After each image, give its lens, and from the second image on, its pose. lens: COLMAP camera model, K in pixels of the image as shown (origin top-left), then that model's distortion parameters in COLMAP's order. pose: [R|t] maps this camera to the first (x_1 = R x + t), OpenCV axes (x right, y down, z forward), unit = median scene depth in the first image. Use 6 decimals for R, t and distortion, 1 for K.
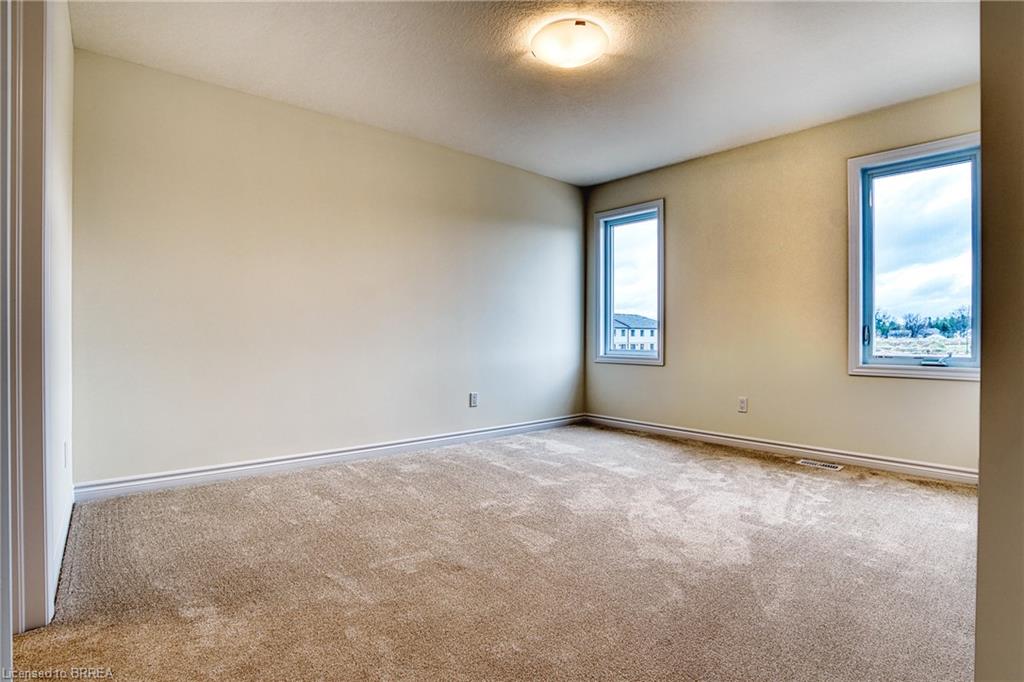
lens RADIAL K [[501.5, 0, 512.0], [0, 501.5, 341.0], [0, 0, 1]] dist [-0.092193, 0.019148]
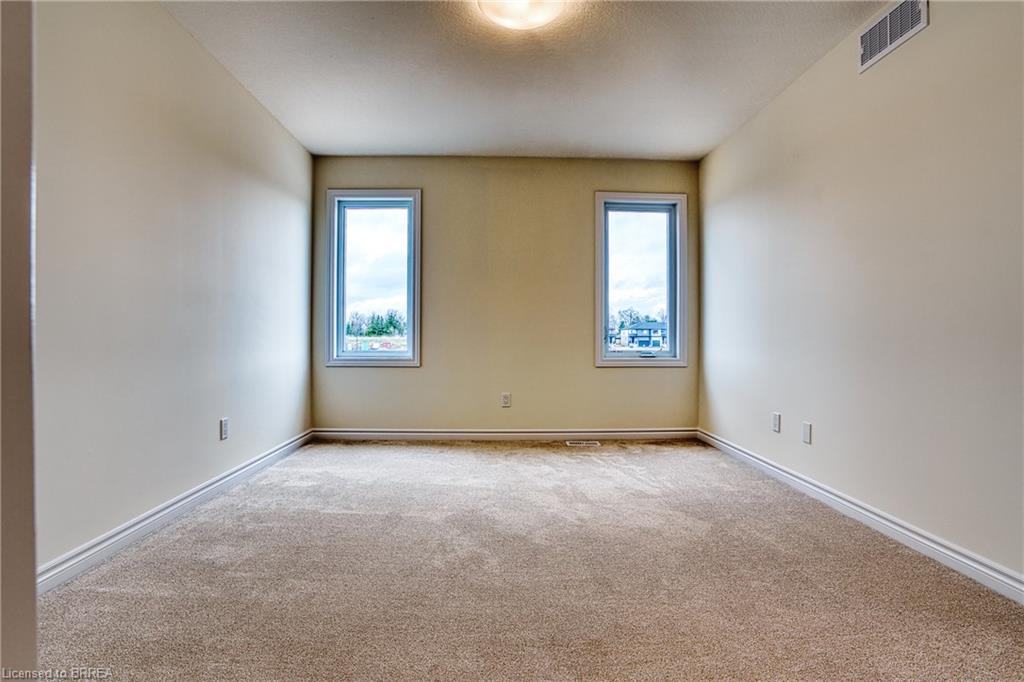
lens RADIAL K [[501.5, 0, 512.0], [0, 501.5, 341.0], [0, 0, 1]] dist [-0.092193, 0.019148]
pose [[0.629410, -0.006709, 0.777045, -0.530604], [0.006654, 0.999973, 0.003245, -0.001341], [-0.777045, 0.003128, 0.629437, 0.444053]]
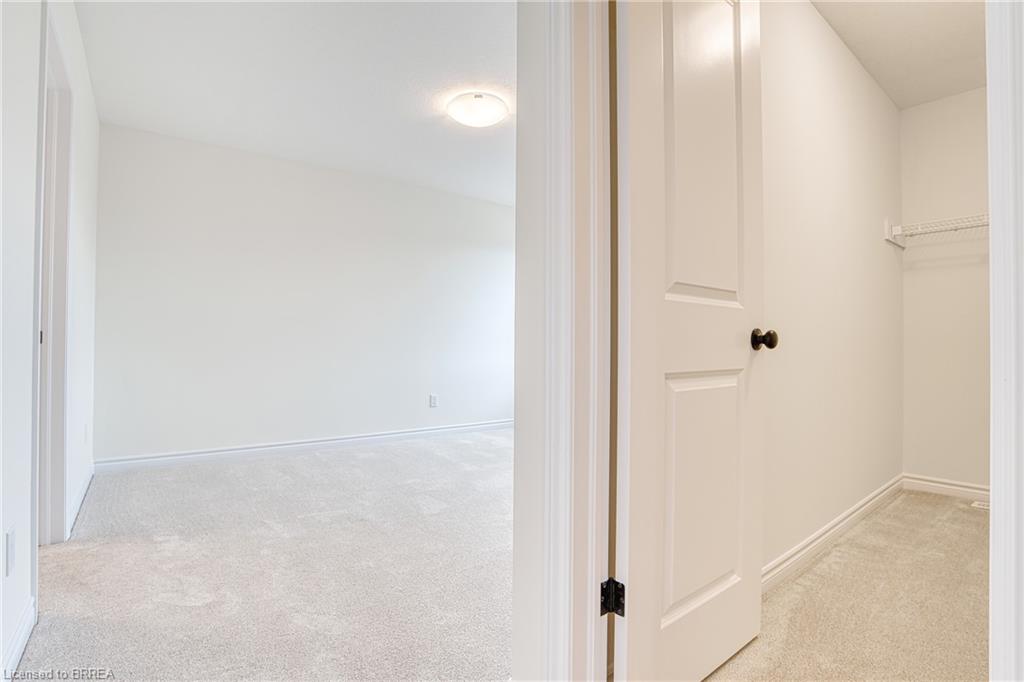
lens RADIAL K [[501.5, 0, 512.0], [0, 501.5, 341.0], [0, 0, 1]] dist [-0.092193, 0.019148]
pose [[0.998703, 0.004407, -0.050718, 0.251211], [-0.005362, 0.999811, -0.018714, 0.000538], [0.050626, 0.018961, 0.998538, -0.217415]]
